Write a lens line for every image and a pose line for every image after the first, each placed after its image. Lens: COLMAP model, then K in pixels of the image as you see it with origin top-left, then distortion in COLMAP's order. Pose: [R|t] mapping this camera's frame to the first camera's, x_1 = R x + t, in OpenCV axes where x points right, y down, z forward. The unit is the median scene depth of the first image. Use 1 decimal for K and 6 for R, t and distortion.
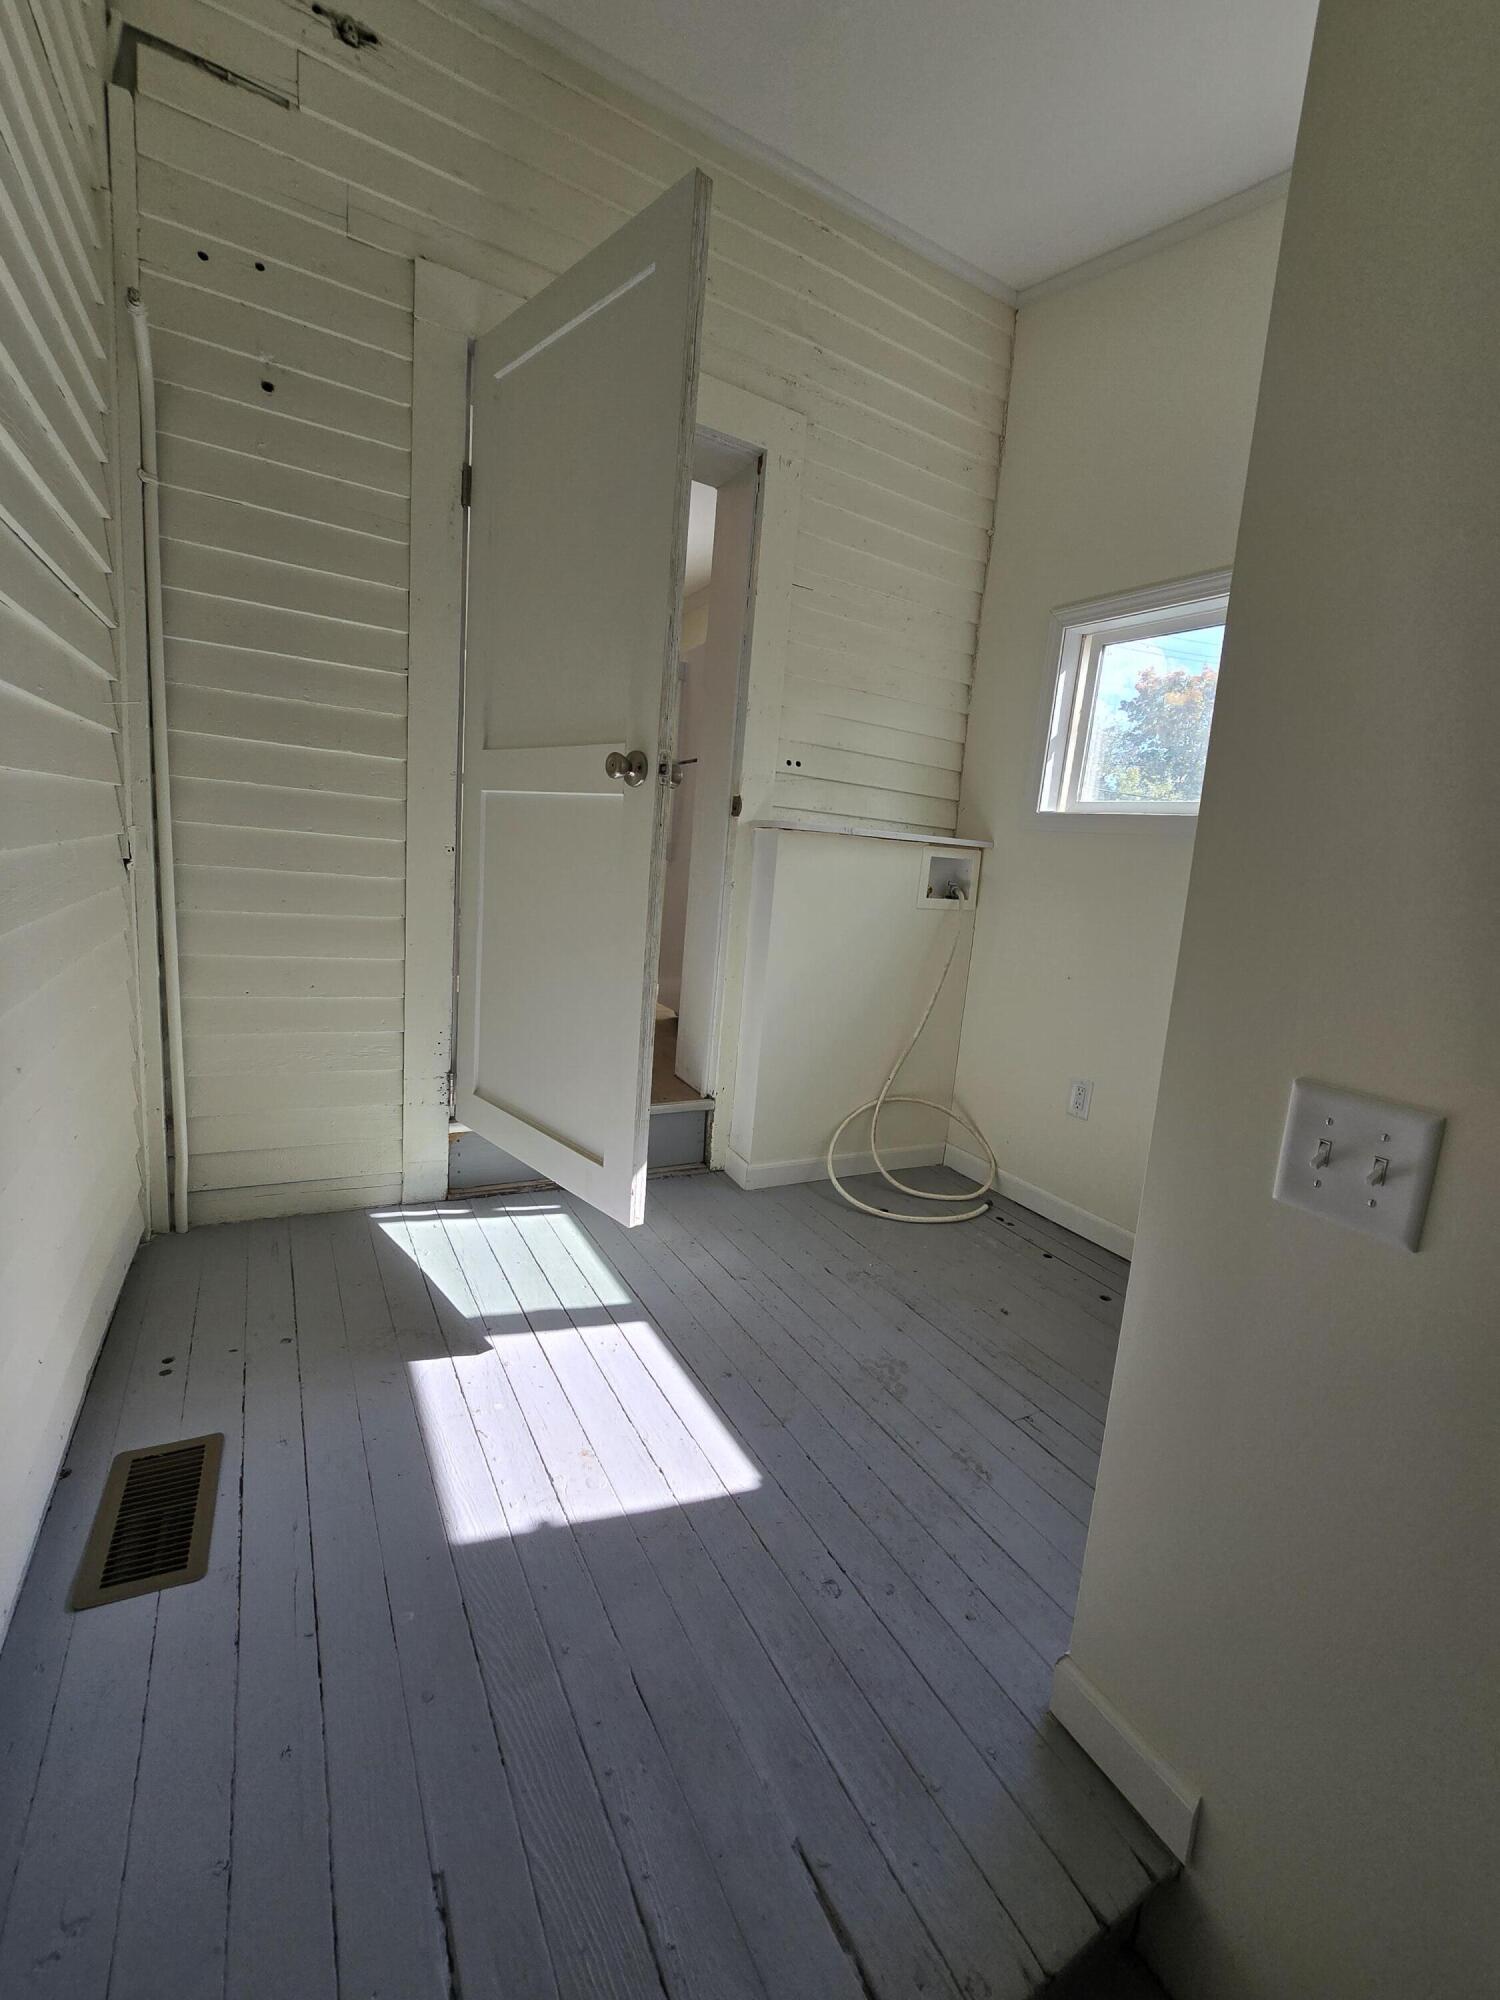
lens RADIAL K [[822.7, 0, 750.0], [0, 822.7, 1000.0], [0, 0, 1]] dist [-0.001258, -0.000291]
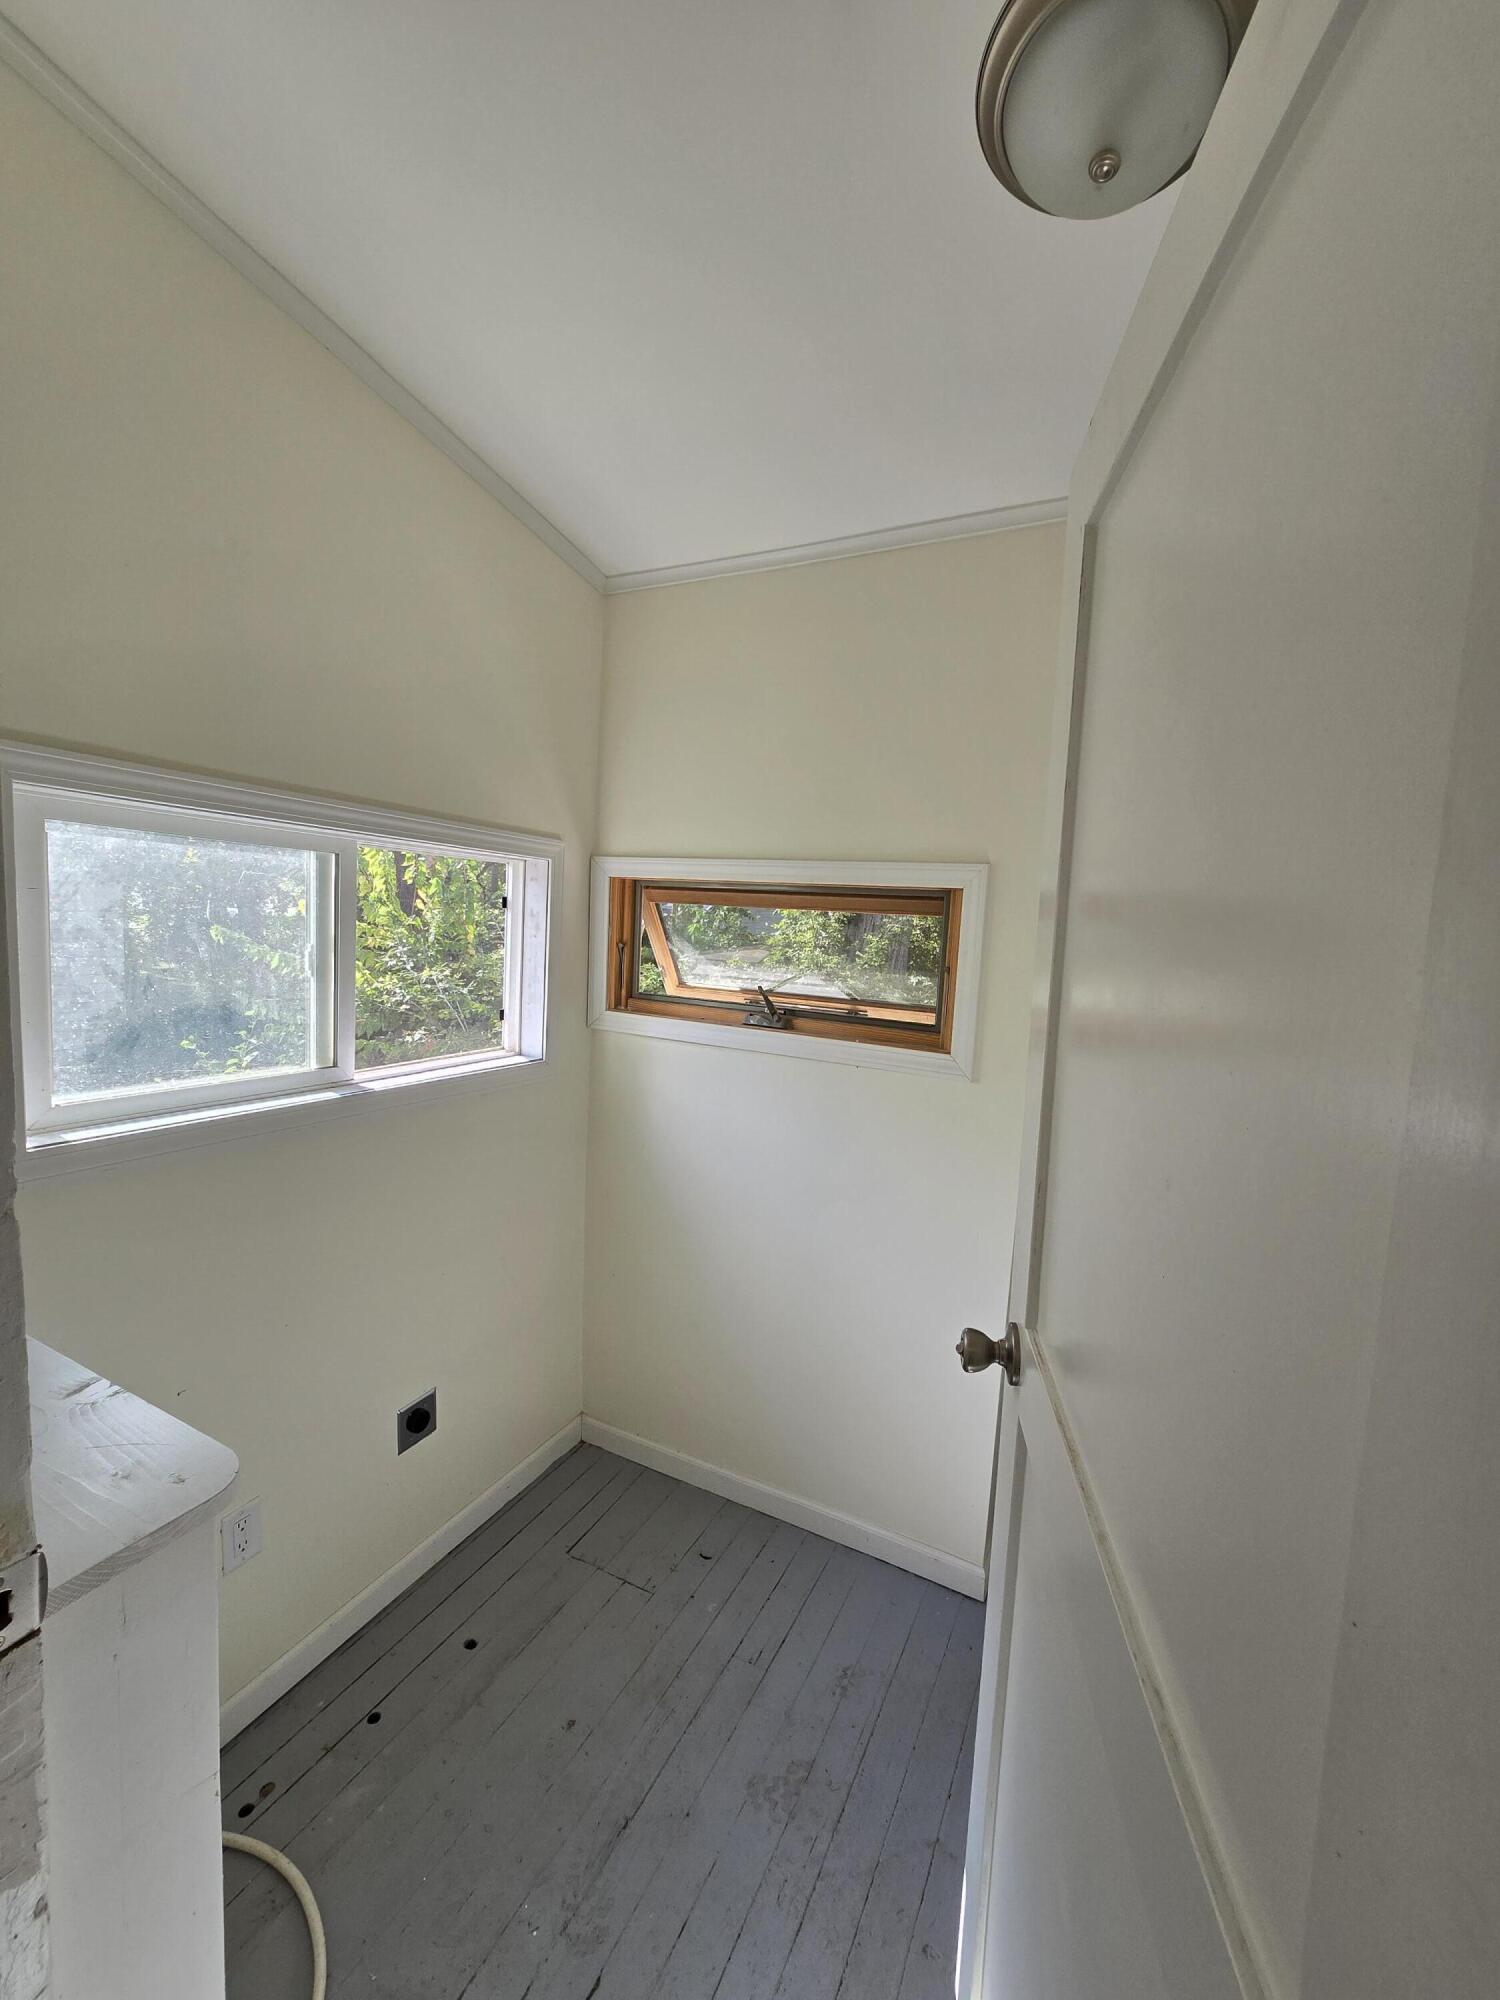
lens RADIAL K [[822.7, 0, 750.0], [0, 822.7, 1000.0], [0, 0, 1]] dist [-0.001258, -0.000291]
pose [[-0.558582, -0.190313, 0.807321, -0.397170], [0.033471, 0.967357, 0.251197, -0.650460], [-0.828774, 0.167336, -0.533978, 1.390043]]
